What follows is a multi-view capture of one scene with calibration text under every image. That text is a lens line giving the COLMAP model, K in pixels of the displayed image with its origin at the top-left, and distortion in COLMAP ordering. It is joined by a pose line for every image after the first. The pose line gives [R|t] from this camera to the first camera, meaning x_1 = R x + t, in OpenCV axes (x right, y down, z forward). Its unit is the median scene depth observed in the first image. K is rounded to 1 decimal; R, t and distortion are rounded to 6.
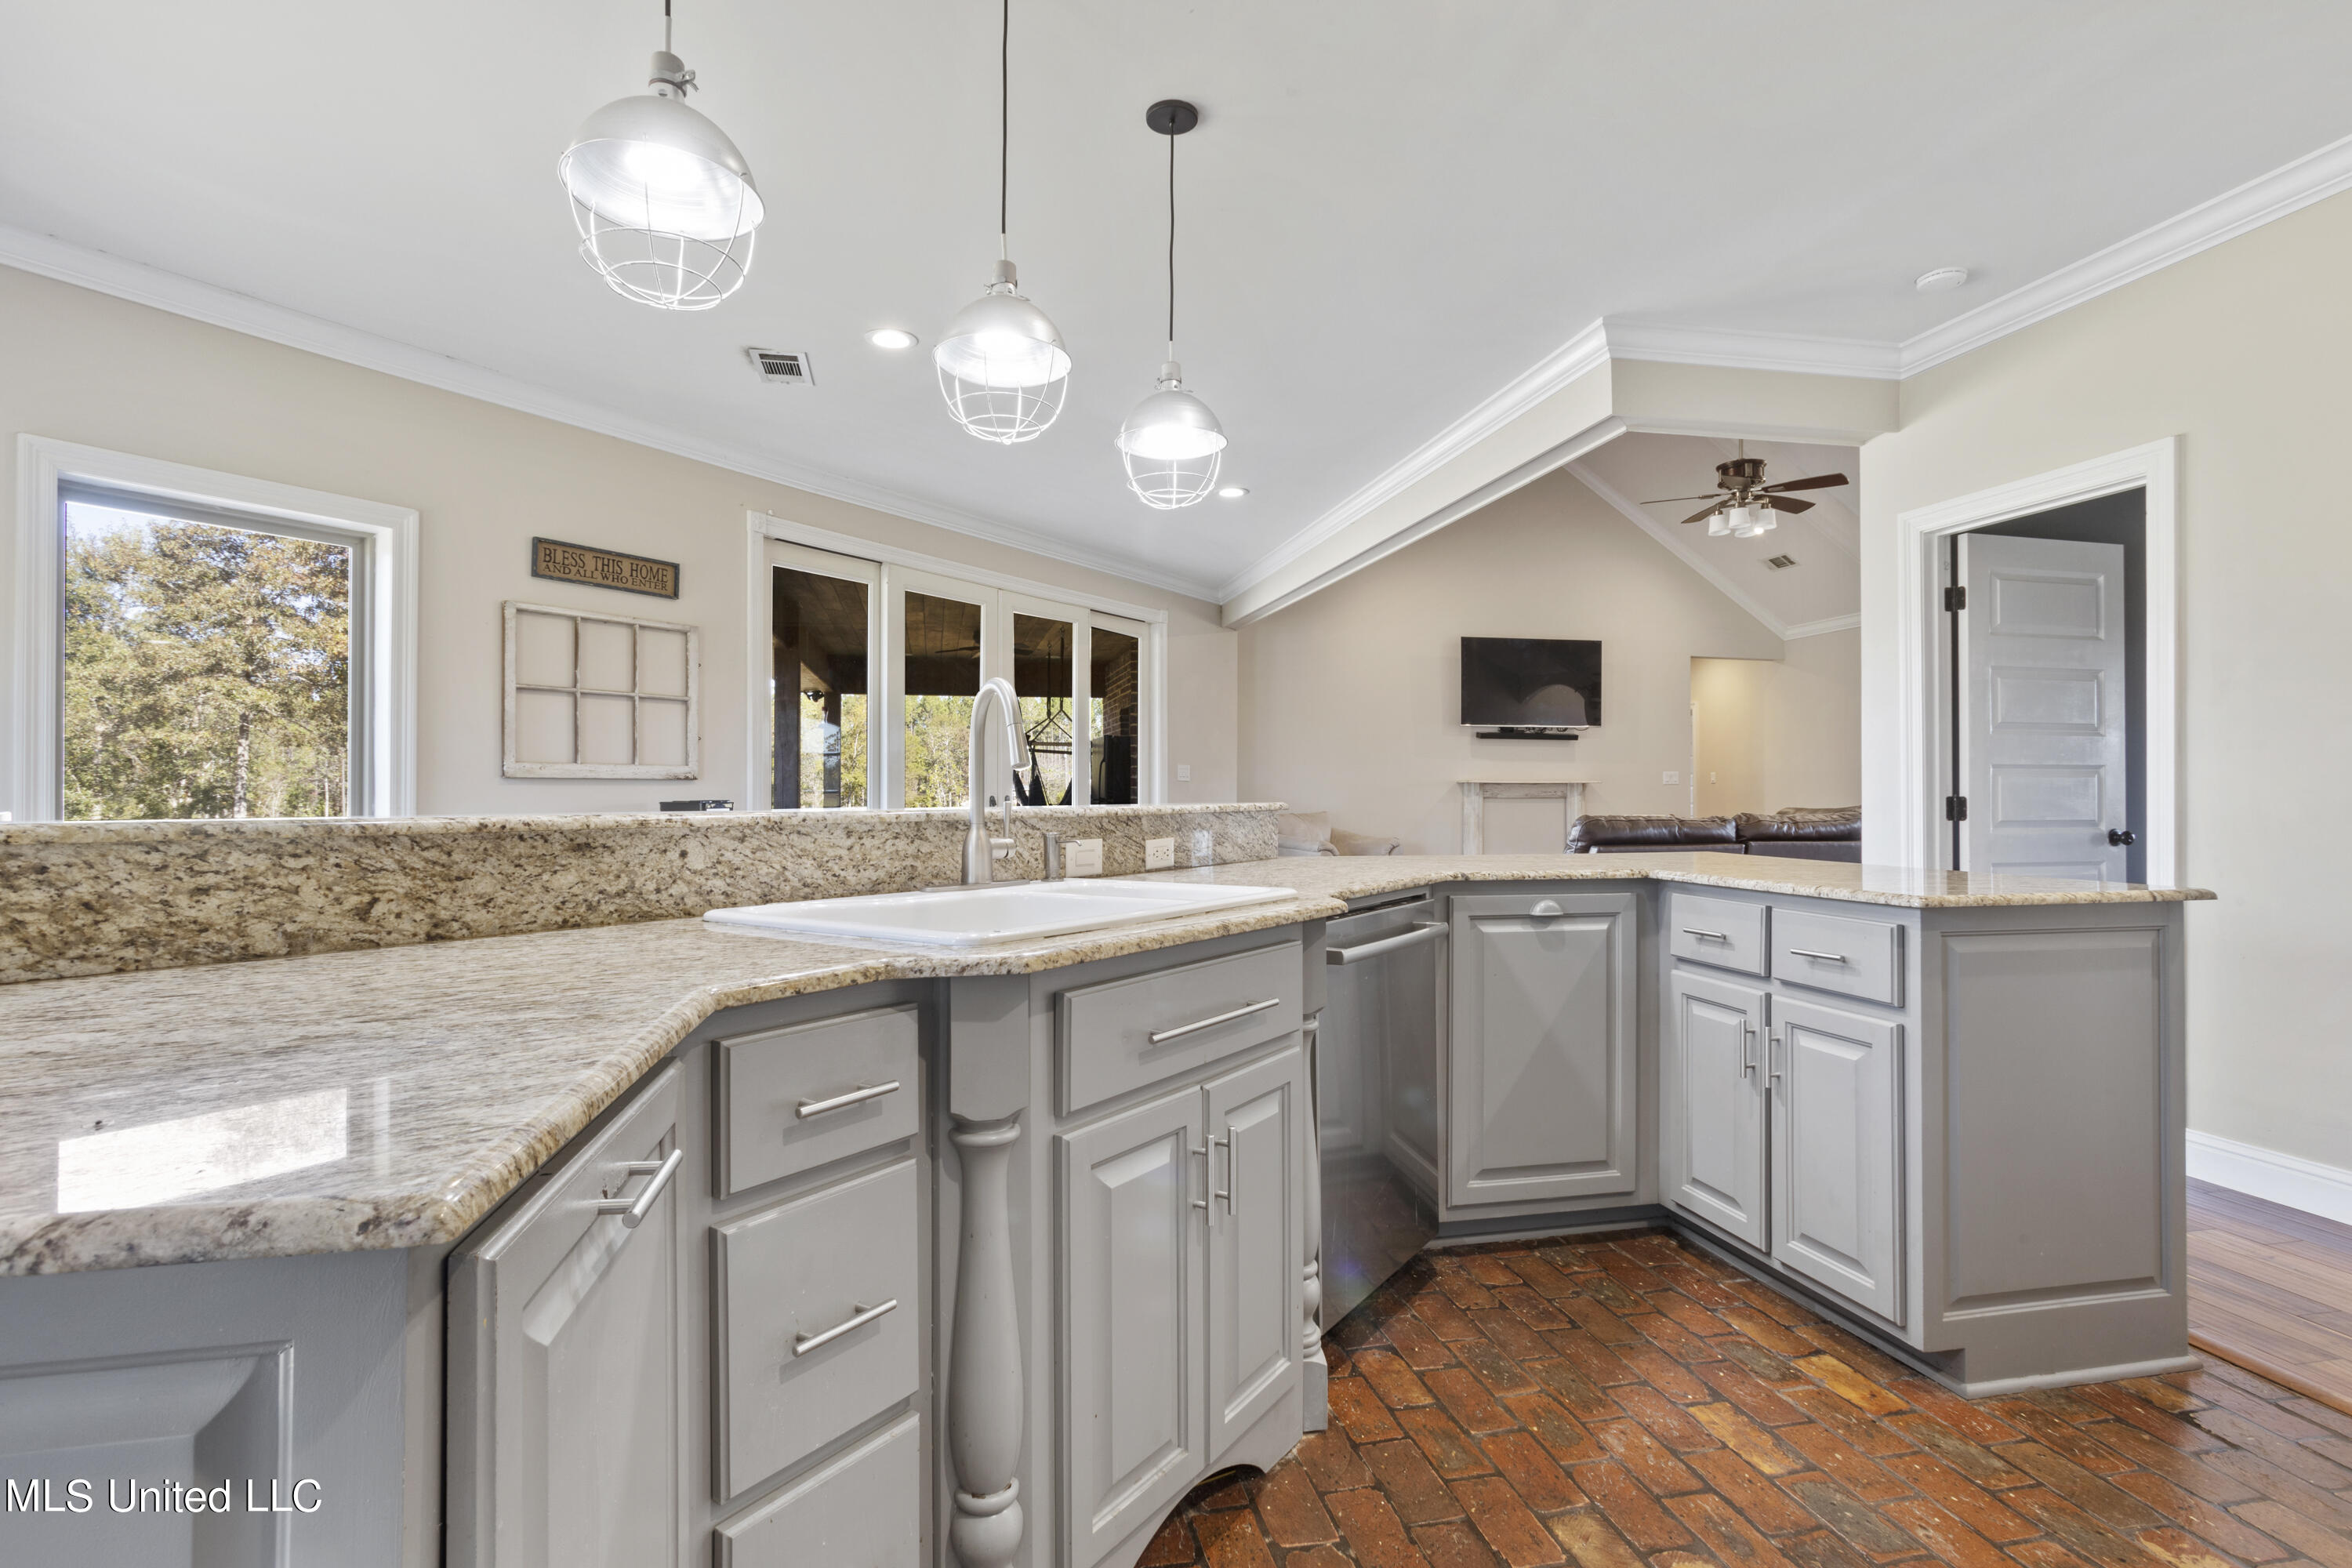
lens RADIAL K [[1112.7, 0, 1176.0], [0, 1112.7, 784.0], [0, 0, 1]] dist [0.000950, 0.000856]
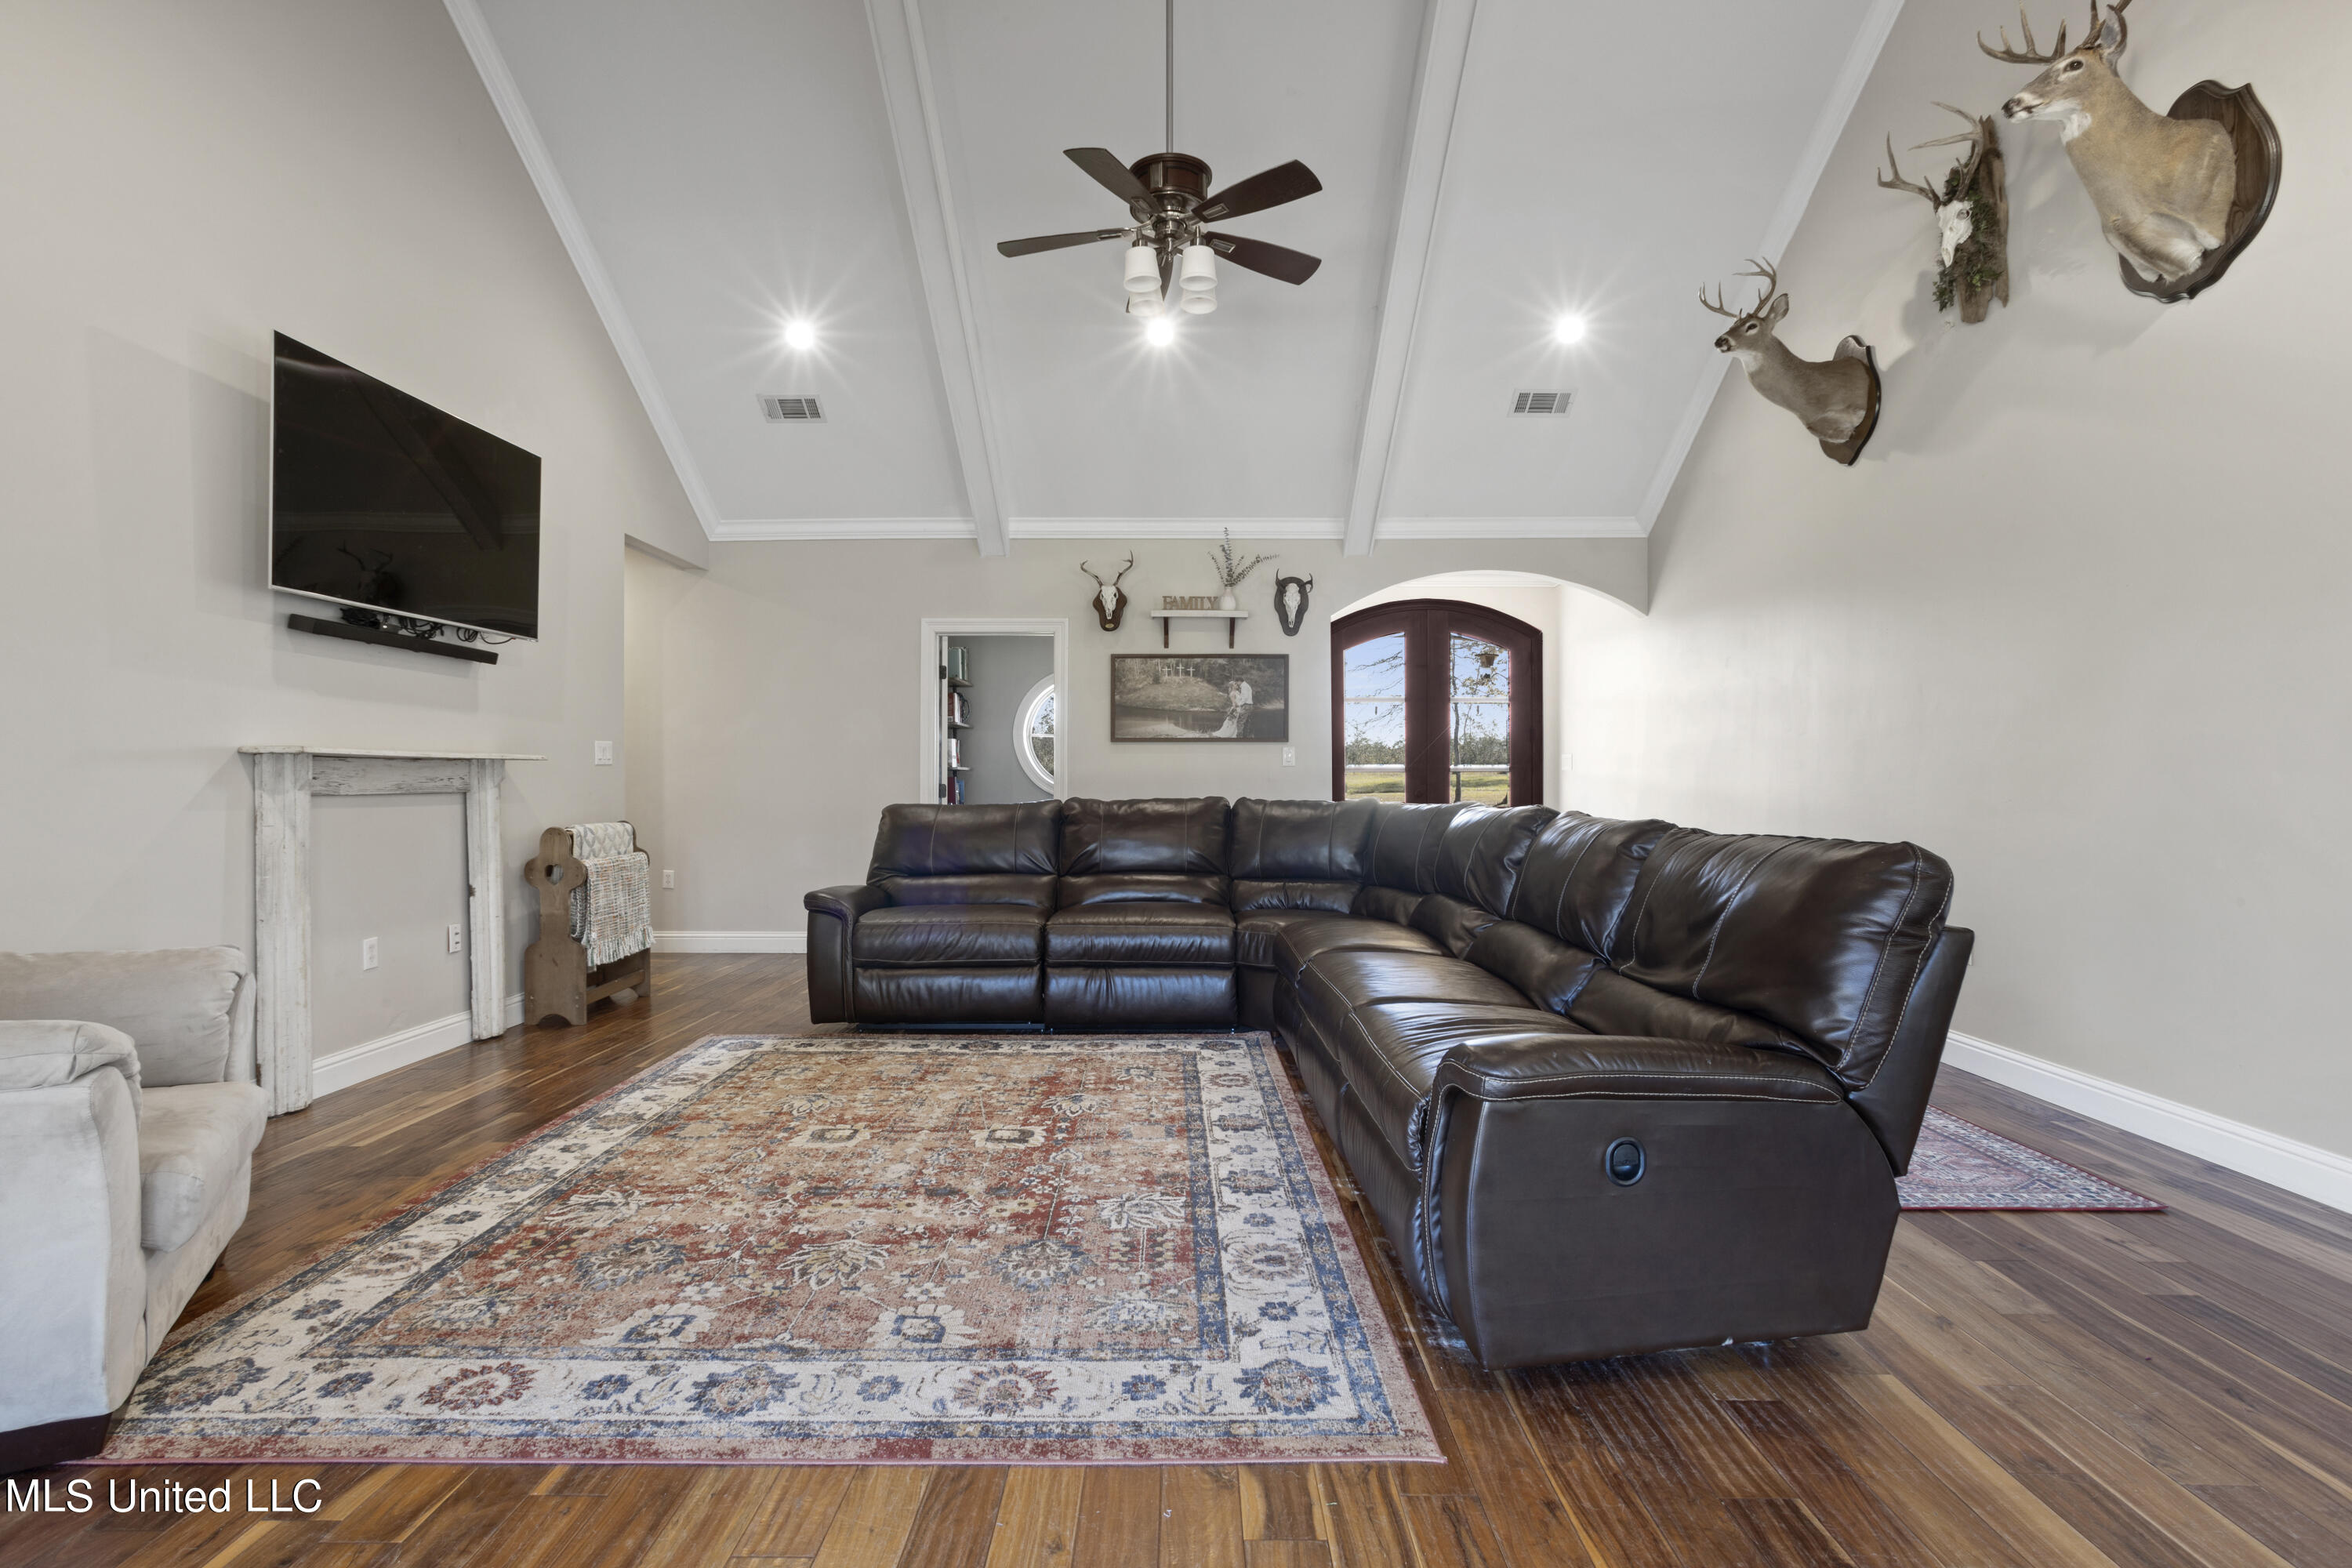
lens RADIAL K [[1120.6, 0, 1176.0], [0, 1120.6, 784.0], [0, 0, 1]] dist [0.000107, -0.000230]
pose [[0.222527, -0.005208, 0.974913, -0.019138], [-0.006518, 0.999955, 0.006829, 0.004219], [-0.974905, -0.007874, 0.222484, 0.642218]]
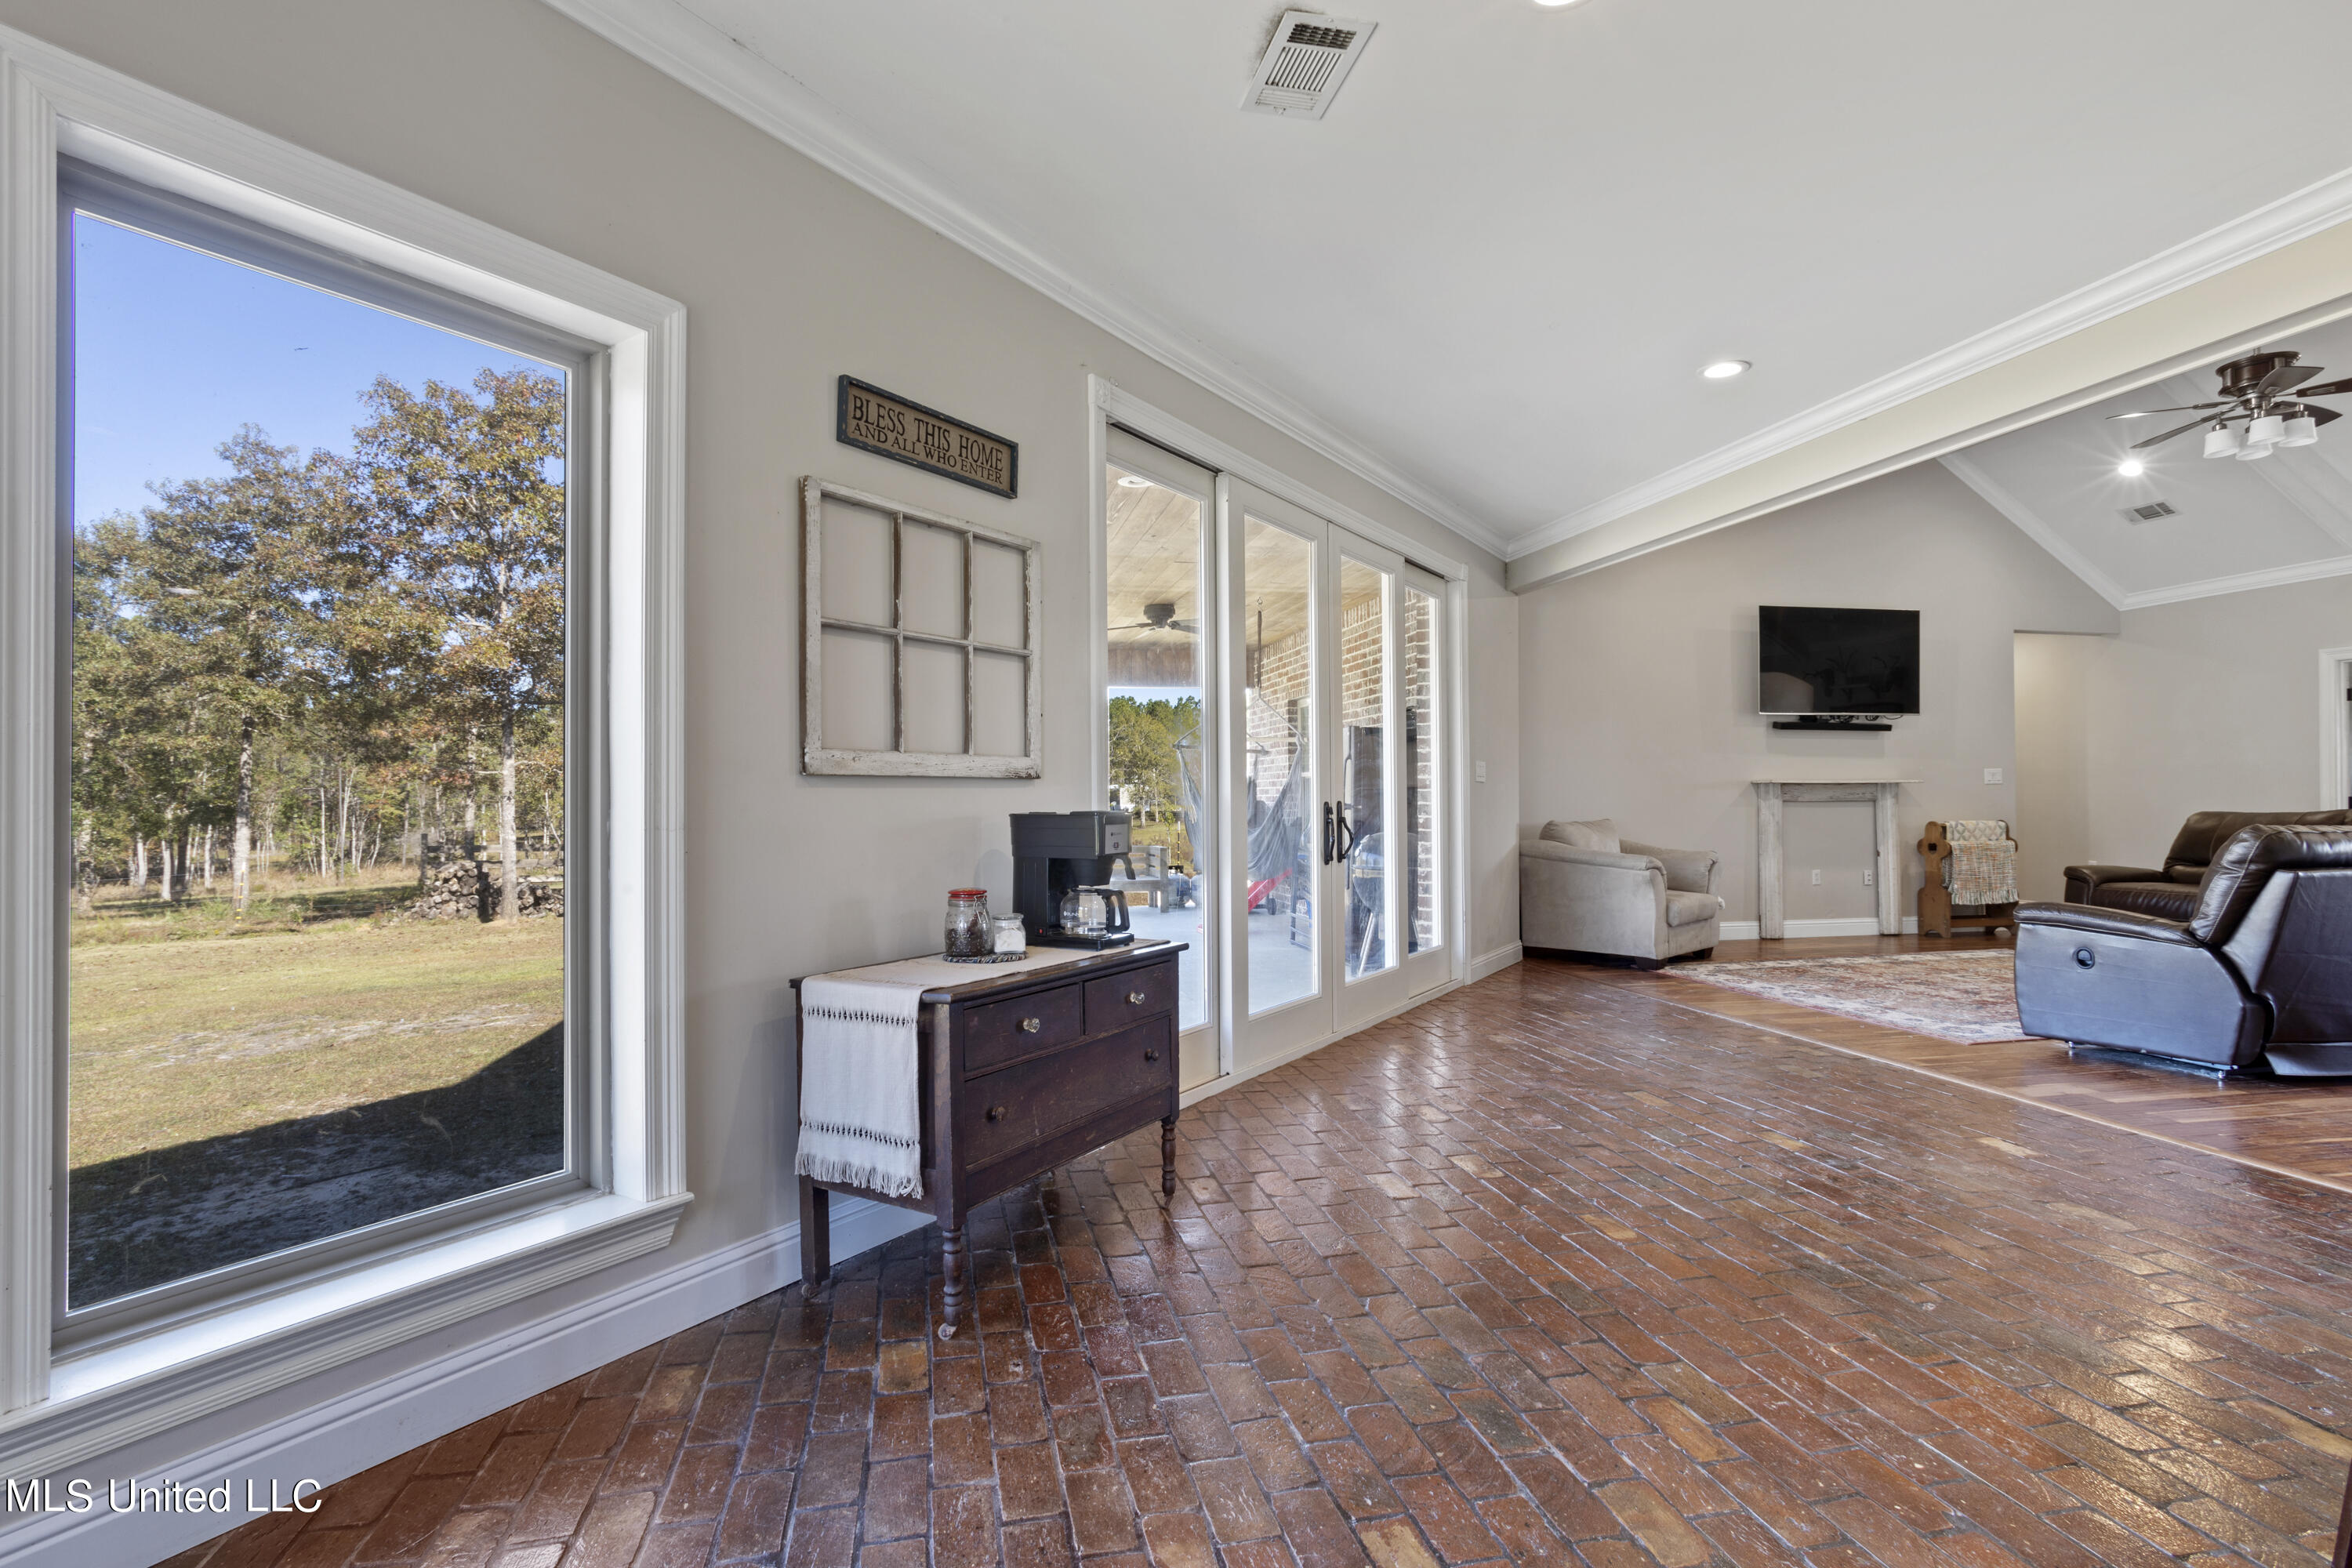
lens RADIAL K [[1120.6, 0, 1176.0], [0, 1120.6, 784.0], [0, 0, 1]] dist [0.000107, -0.000230]
pose [[0.999980, -0.005072, 0.003674, -0.175548], [0.005090, 0.999974, -0.005087, 0.001375], [-0.003648, 0.005105, 0.999980, 0.173455]]
